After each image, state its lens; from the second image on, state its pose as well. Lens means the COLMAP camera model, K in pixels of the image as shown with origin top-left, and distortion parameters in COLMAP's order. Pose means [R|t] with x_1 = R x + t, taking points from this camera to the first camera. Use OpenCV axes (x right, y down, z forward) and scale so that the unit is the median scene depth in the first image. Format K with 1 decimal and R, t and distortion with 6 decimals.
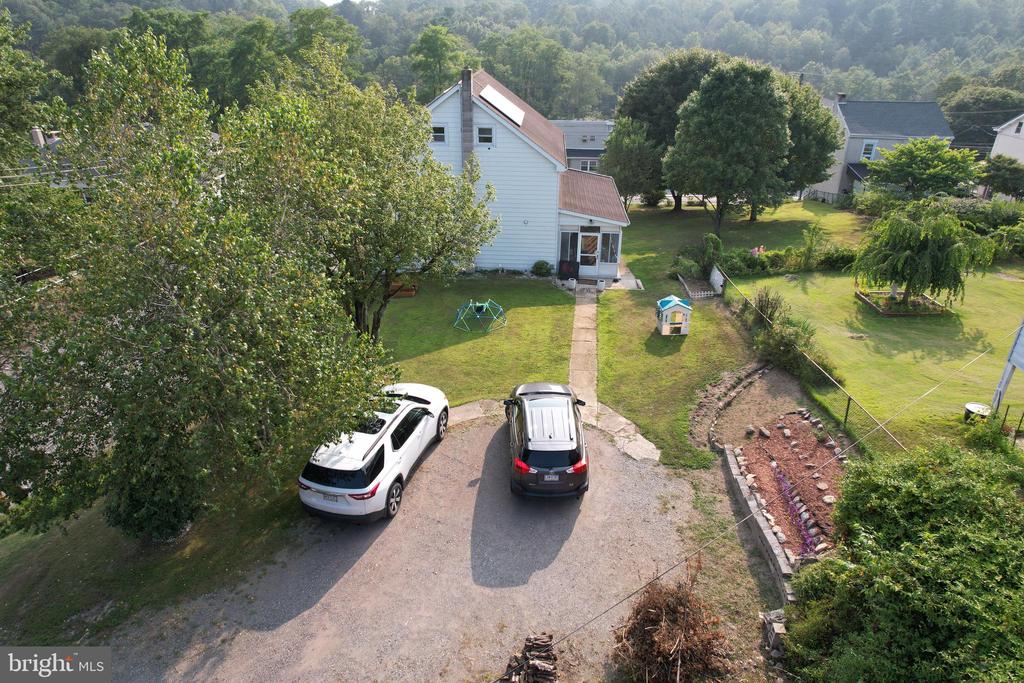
lens RADIAL K [[653.1, 0, 512.0], [0, 653.1, 341.5], [0, 0, 1]] dist [-0.075268, 0.067458]
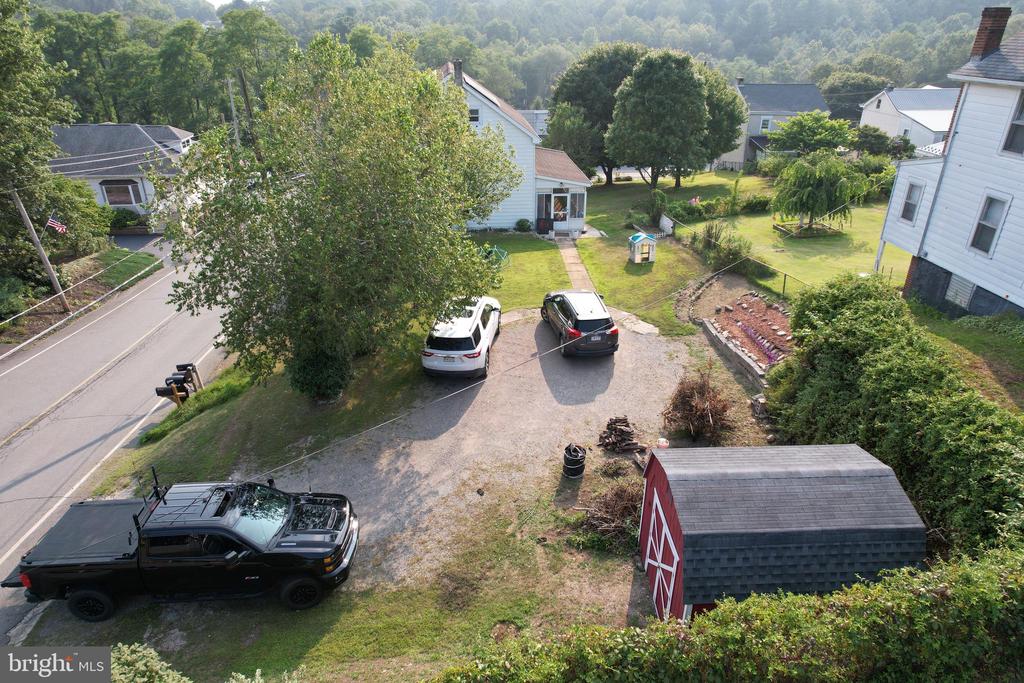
lens RADIAL K [[653.1, 0, 512.0], [0, 653.1, 341.5], [0, 0, 1]] dist [-0.075268, 0.067458]
pose [[0.988742, -0.075548, 0.129154, -0.130916], [0.075141, 0.997141, 0.008024, 0.081089], [-0.129391, 0.001771, 0.991592, -0.169378]]
